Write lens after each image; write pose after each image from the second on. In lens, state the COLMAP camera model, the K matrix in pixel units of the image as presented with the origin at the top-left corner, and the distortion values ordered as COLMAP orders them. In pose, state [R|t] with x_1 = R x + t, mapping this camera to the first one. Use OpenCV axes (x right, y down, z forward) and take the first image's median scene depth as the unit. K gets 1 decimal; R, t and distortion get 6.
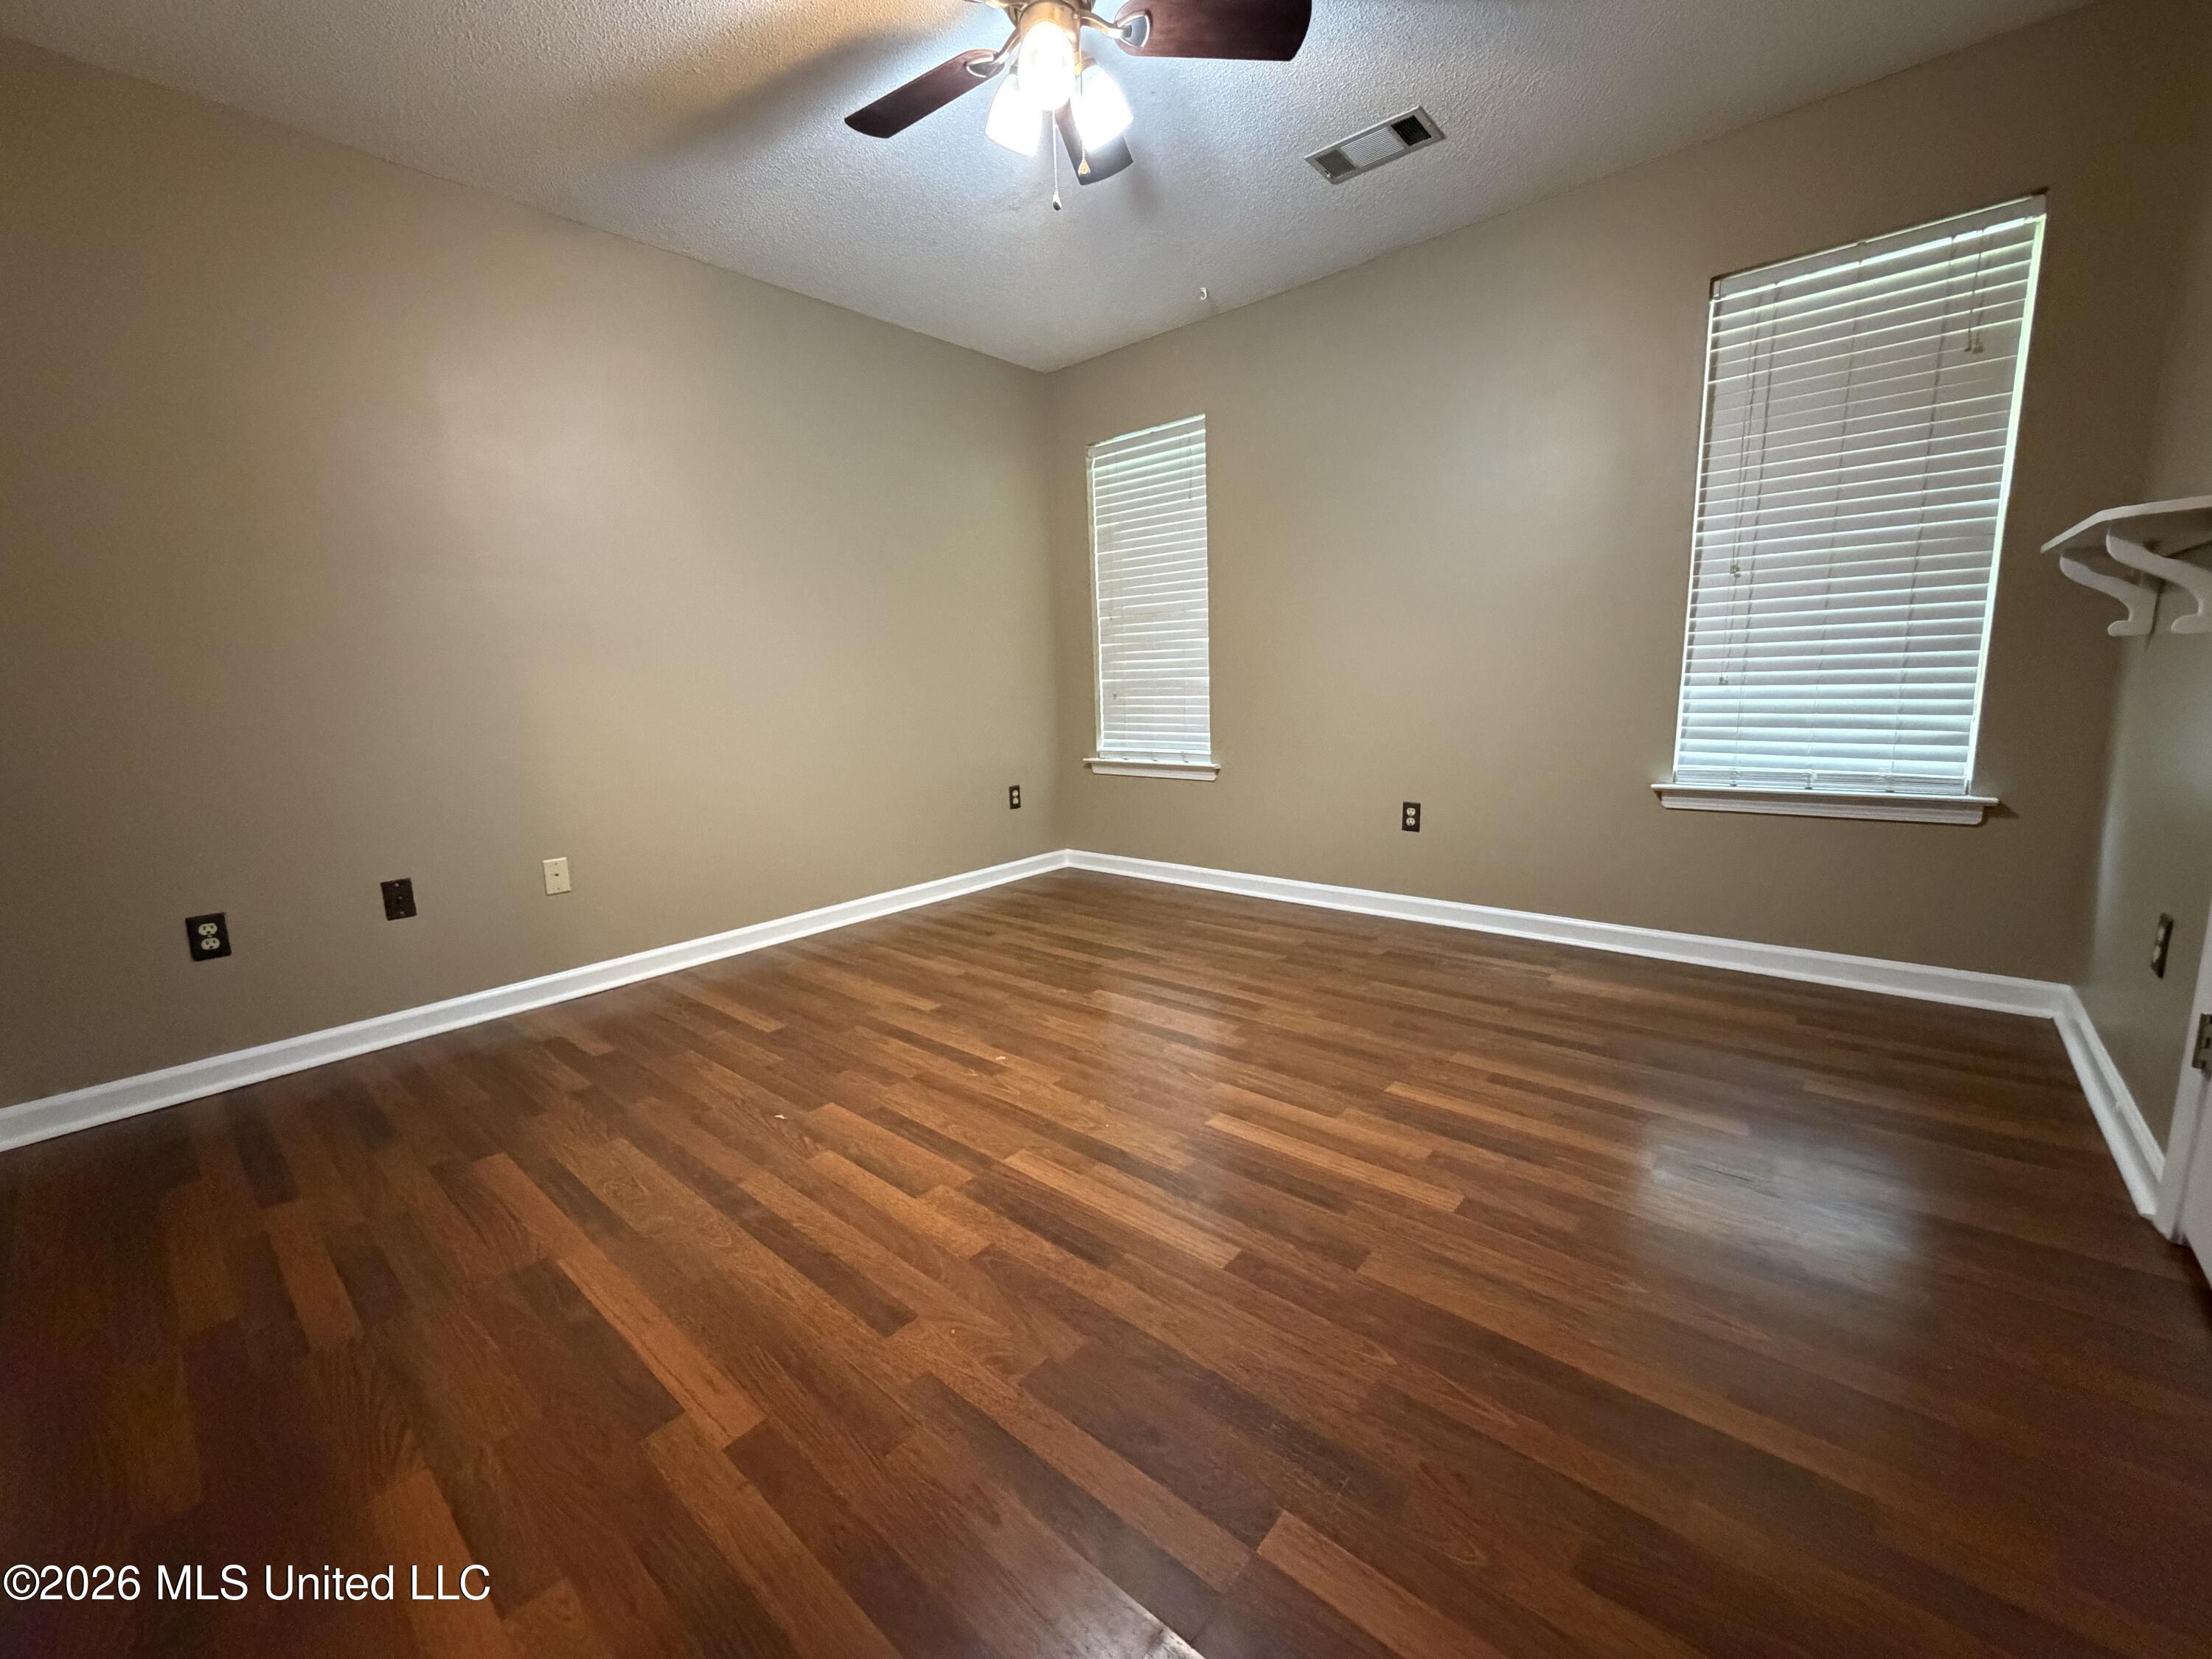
lens RADIAL K [[882.0, 0, 1108.4], [0, 882.0, 831.4], [0, 0, 1]] dist [-0.000765, 0.000133]
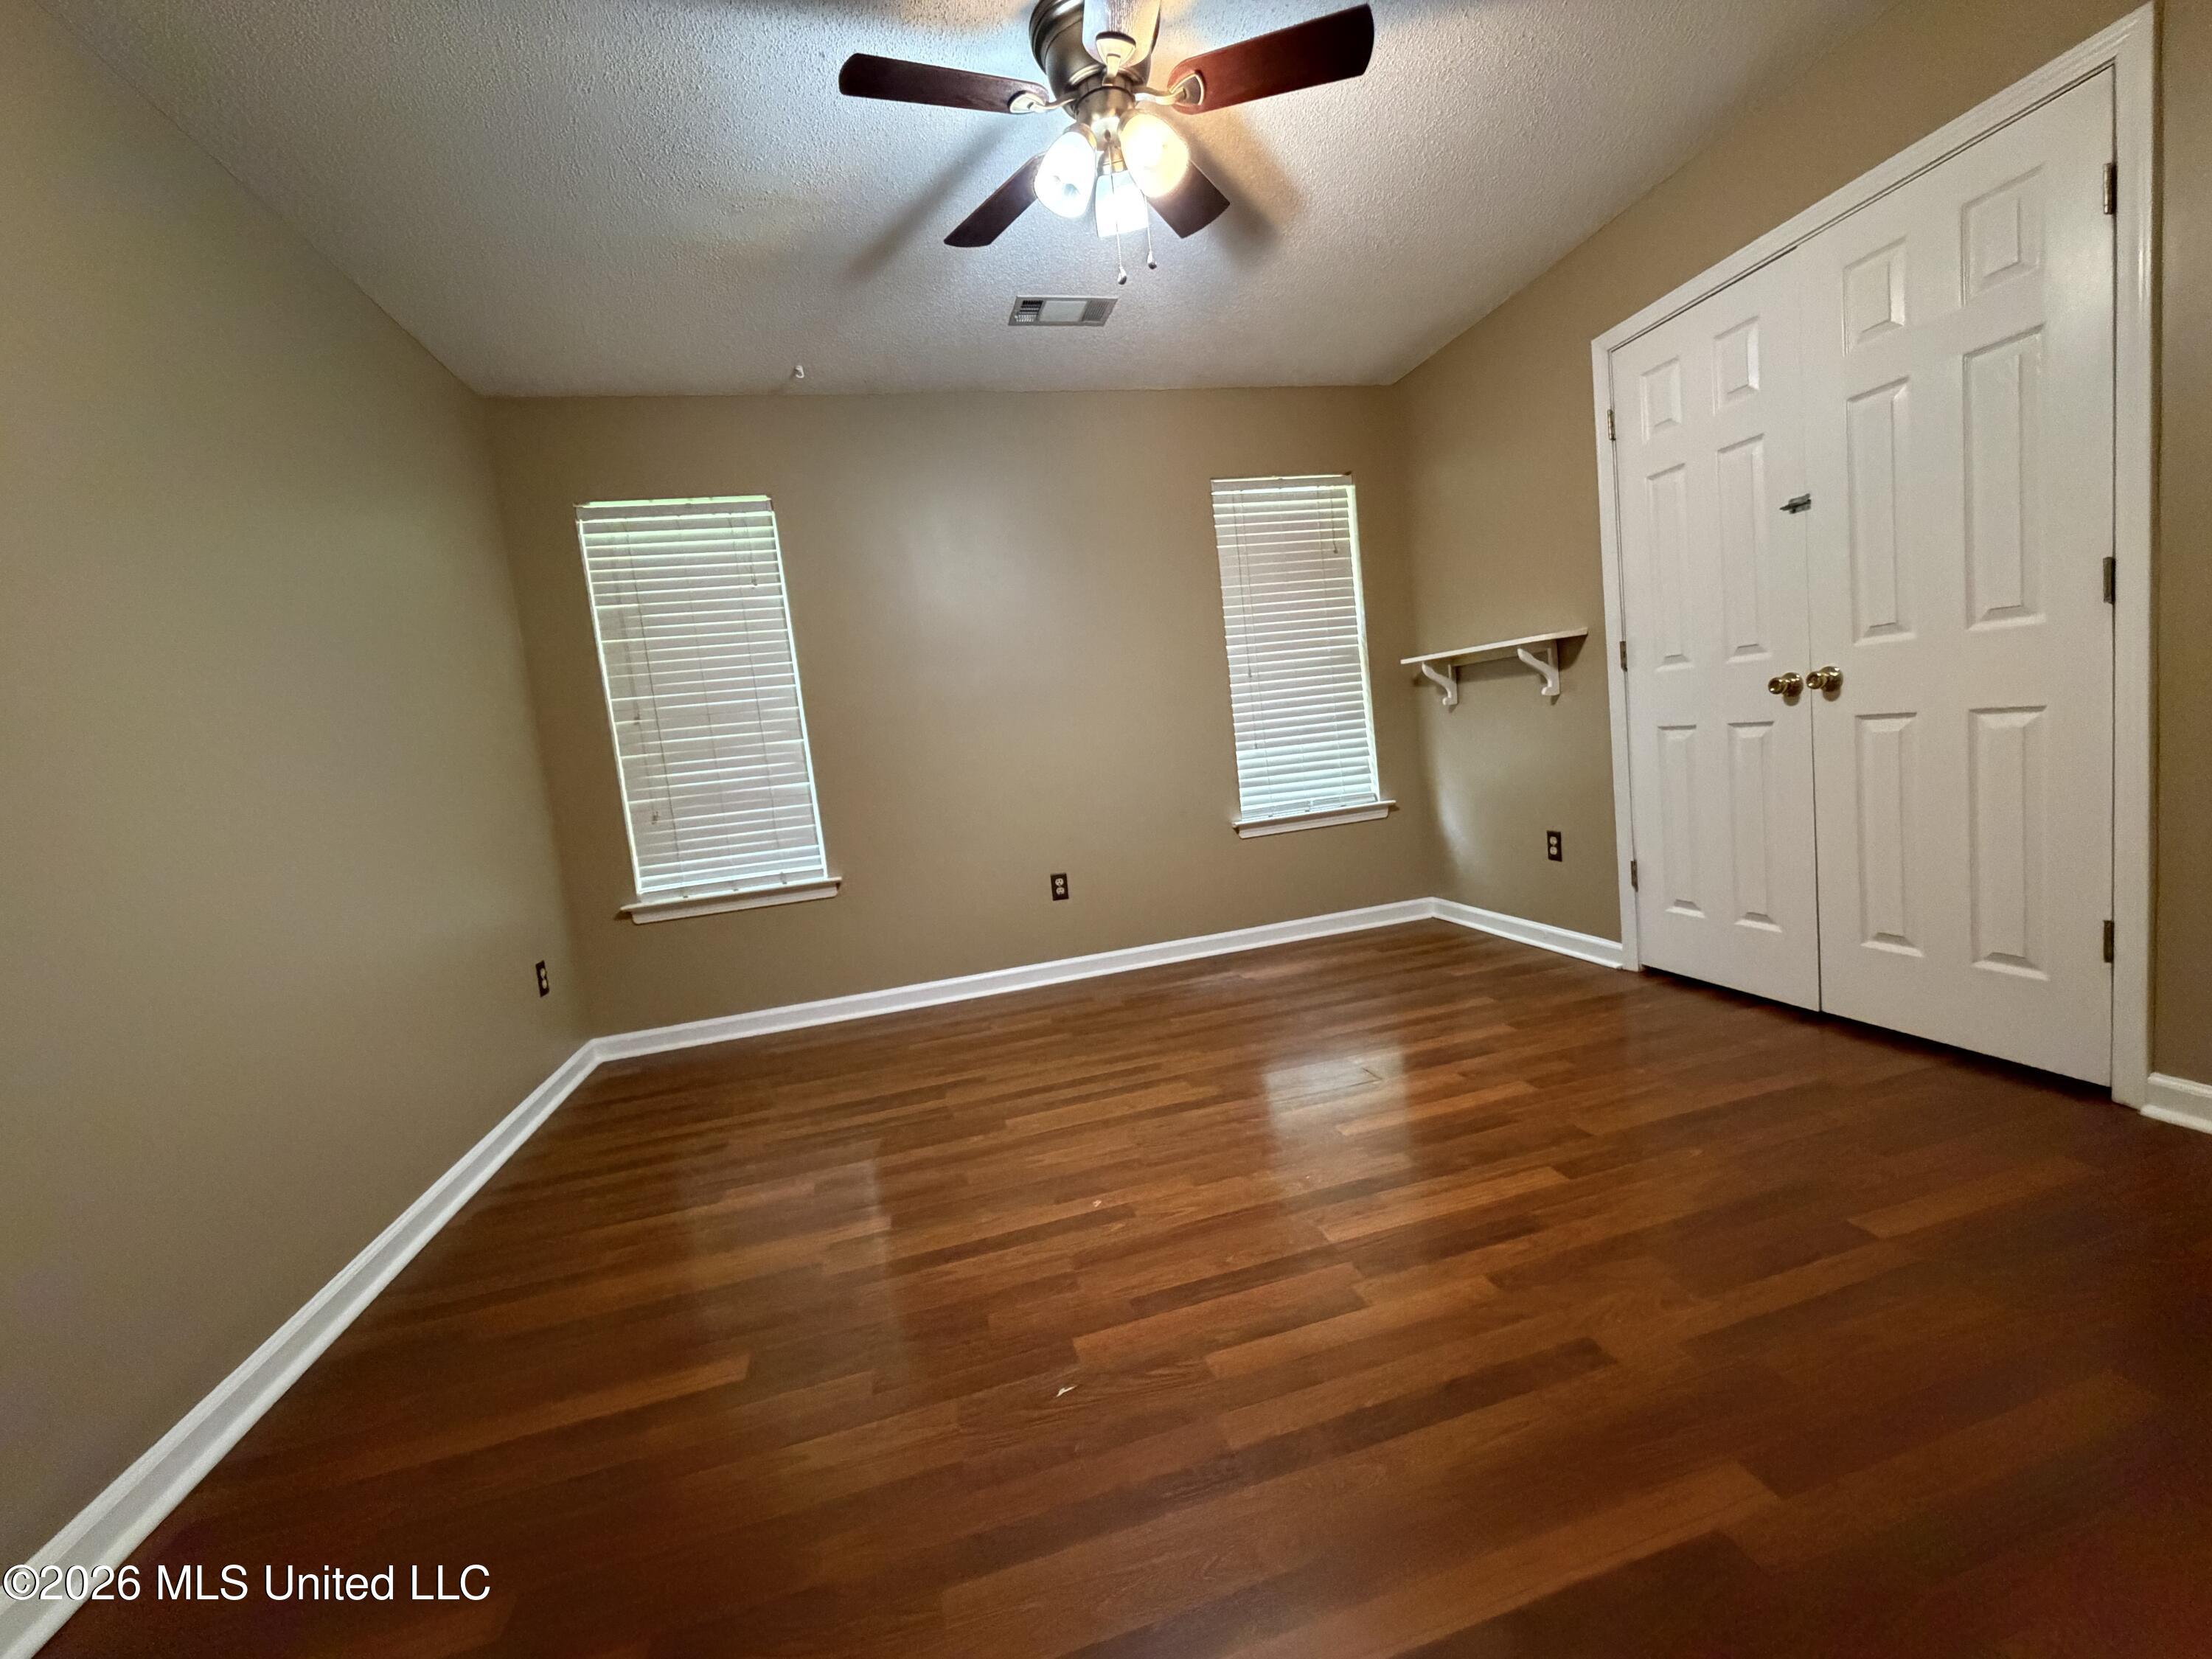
lens RADIAL K [[882.0, 0, 1114.7], [0, 882.0, 833.4], [0, 0, 1]] dist [-0.000765, 0.000133]
pose [[0.571747, -0.115077, 0.812319, -0.645725], [0.227406, 0.973548, -0.022142, -0.052936], [-0.788284, 0.197386, 0.582792, 0.372009]]
